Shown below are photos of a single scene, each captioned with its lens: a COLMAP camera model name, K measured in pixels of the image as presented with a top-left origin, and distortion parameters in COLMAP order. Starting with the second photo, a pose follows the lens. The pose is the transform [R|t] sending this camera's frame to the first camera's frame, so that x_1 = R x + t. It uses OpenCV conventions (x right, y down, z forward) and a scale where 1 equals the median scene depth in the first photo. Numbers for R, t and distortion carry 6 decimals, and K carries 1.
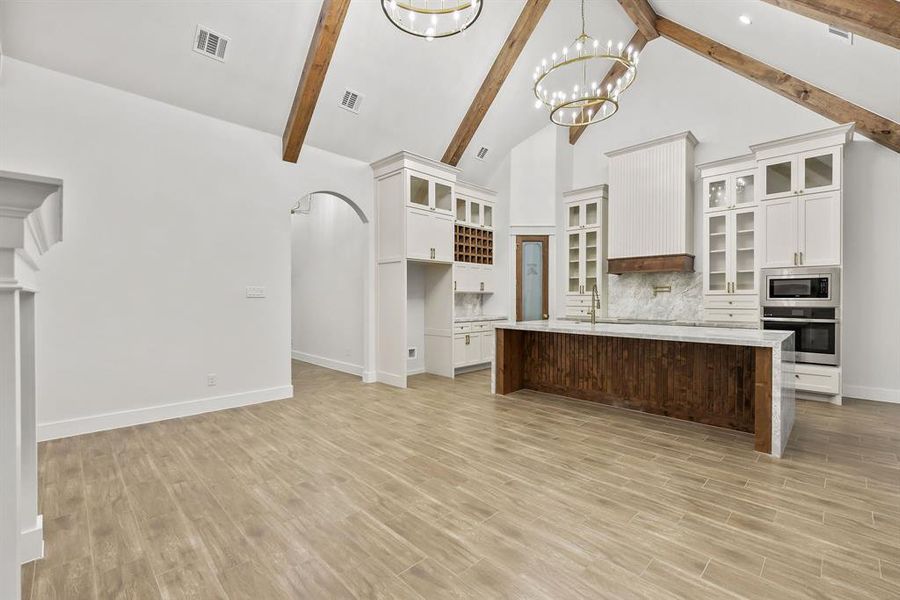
lens RADIAL K [[388.5, 0, 447.3], [0, 388.5, 300.5], [0, 0, 1]] dist [-0.000651, -0.000457]
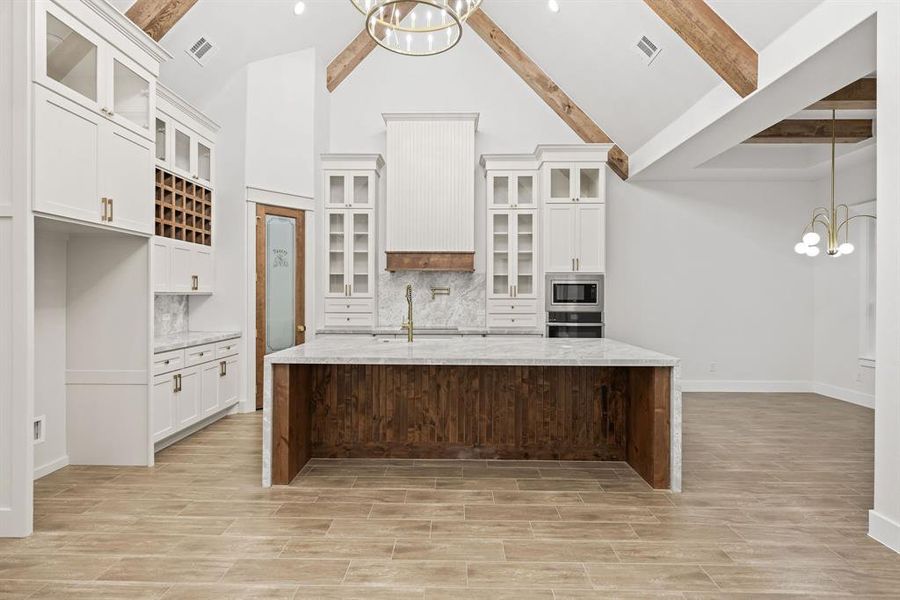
lens RADIAL K [[421.5, 0, 449.5], [0, 421.5, 296.1], [0, 0, 1]] dist [-0.002543, -0.000855]
pose [[0.713810, 0.001432, 0.700338, -0.087752], [0.000229, 0.999997, -0.002277, -0.016864], [-0.700339, 0.001786, 0.713808, 0.332922]]
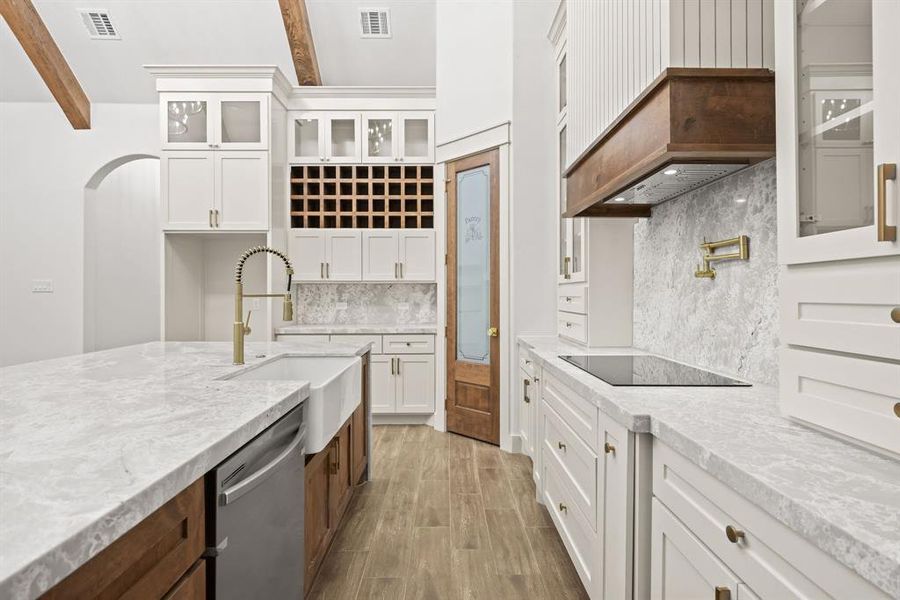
lens RADIAL K [[430.0, 0, 451.4], [0, 430.0, 294.5], [0, 0, 1]] dist [0.001502, -0.000072]
pose [[0.718104, -0.001431, -0.695934, 0.636275], [-0.003597, 0.999977, -0.005768, 0.000471], [0.695926, 0.006645, 0.718082, 0.703295]]
